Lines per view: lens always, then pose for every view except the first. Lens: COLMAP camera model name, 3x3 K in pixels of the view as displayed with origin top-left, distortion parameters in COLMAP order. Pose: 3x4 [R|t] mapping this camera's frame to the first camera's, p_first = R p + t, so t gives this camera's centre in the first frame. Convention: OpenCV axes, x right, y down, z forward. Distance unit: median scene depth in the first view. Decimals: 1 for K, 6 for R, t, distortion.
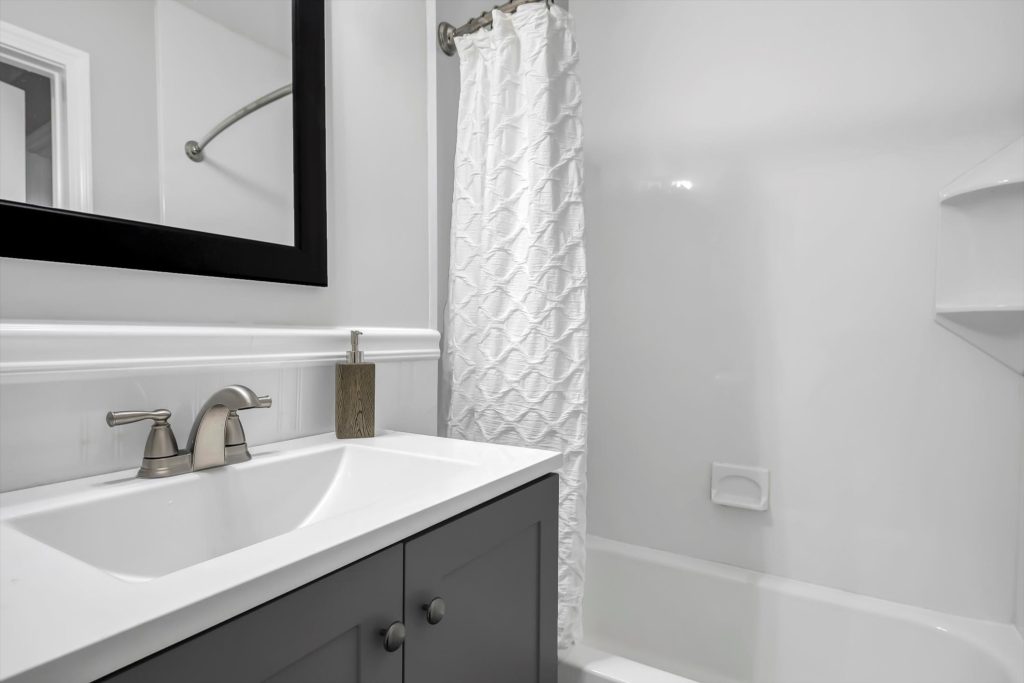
lens RADIAL K [[532.3, 0, 512.0], [0, 532.3, 341.5], [0, 0, 1]] dist [-0.000470, 0.000429]
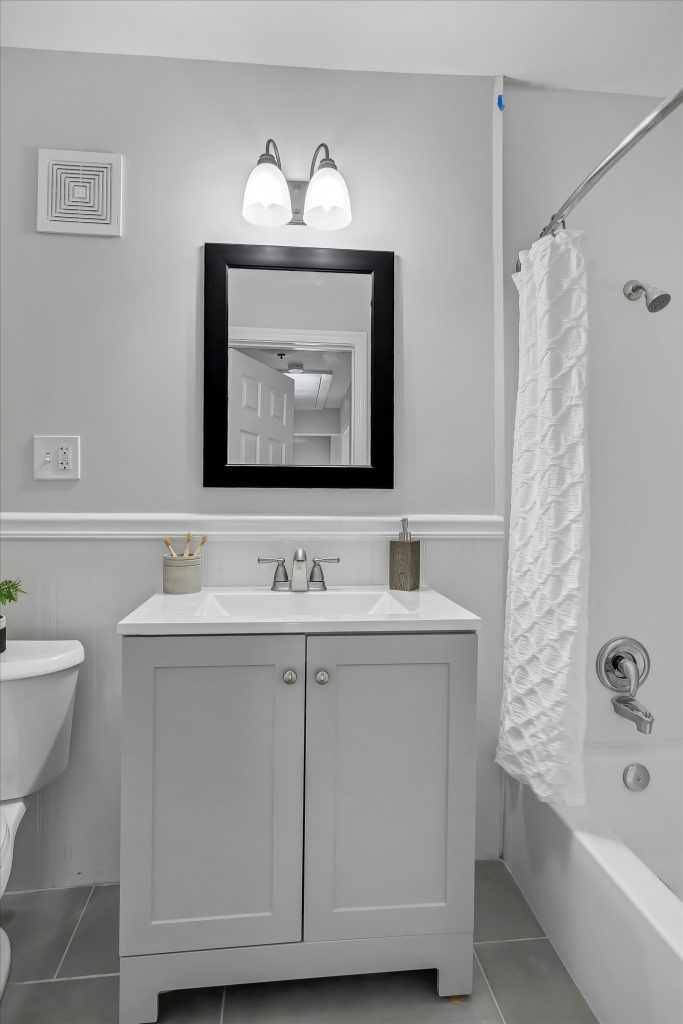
lens RADIAL K [[532.3, 0, 341.8], [0, 532.3, 510.7], [0, 0, 1]] dist [-0.000470, 0.000429]
pose [[0.622426, 0.013136, -0.782568, 0.685336], [-0.012111, 0.999901, 0.007151, -0.045554], [0.782585, 0.005026, 0.622524, -0.059488]]
